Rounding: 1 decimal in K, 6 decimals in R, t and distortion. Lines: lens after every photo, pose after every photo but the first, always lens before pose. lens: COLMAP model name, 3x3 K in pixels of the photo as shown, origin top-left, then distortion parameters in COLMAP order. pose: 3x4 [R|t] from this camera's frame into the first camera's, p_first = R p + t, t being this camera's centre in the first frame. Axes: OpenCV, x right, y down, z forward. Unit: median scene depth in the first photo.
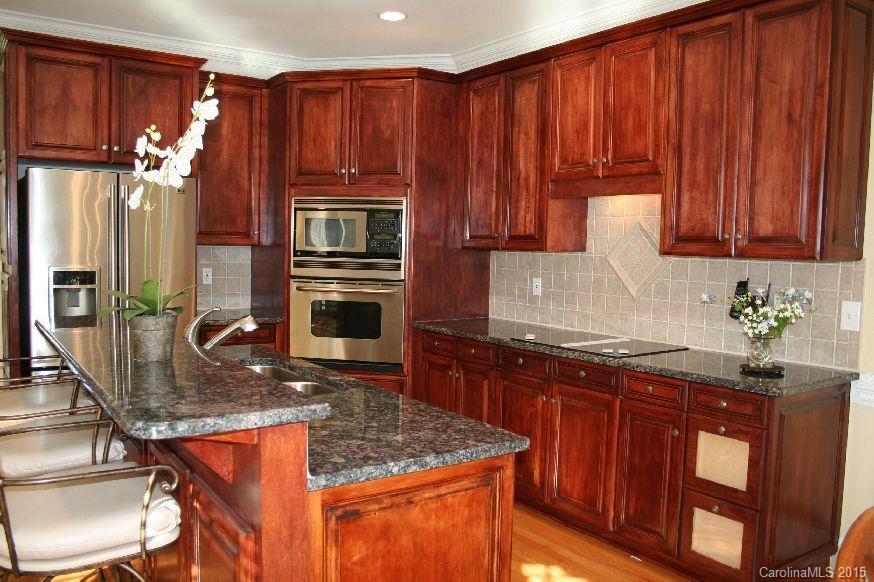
lens RADIAL K [[731.7, 0, 436.0], [0, 731.7, 290.1], [0, 0, 1]] dist [-0.090579, 0.034164]
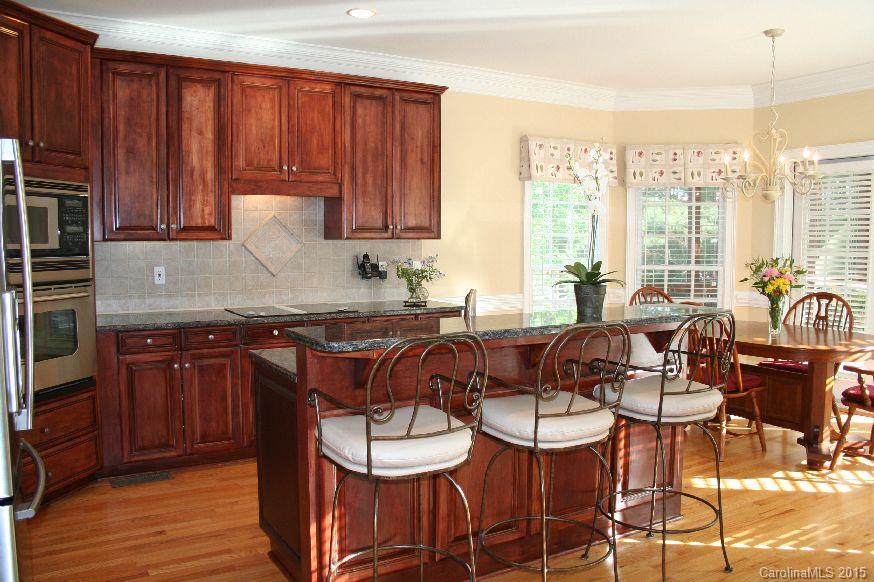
lens RADIAL K [[731.7, 0, 437.0], [0, 731.7, 294.3], [0, 0, 1]] dist [-0.090579, 0.034164]
pose [[0.061044, -0.092324, 0.993856, -0.983931], [0.071840, 0.993537, 0.087882, -0.046971], [-0.995546, 0.066034, 0.067282, 0.620086]]
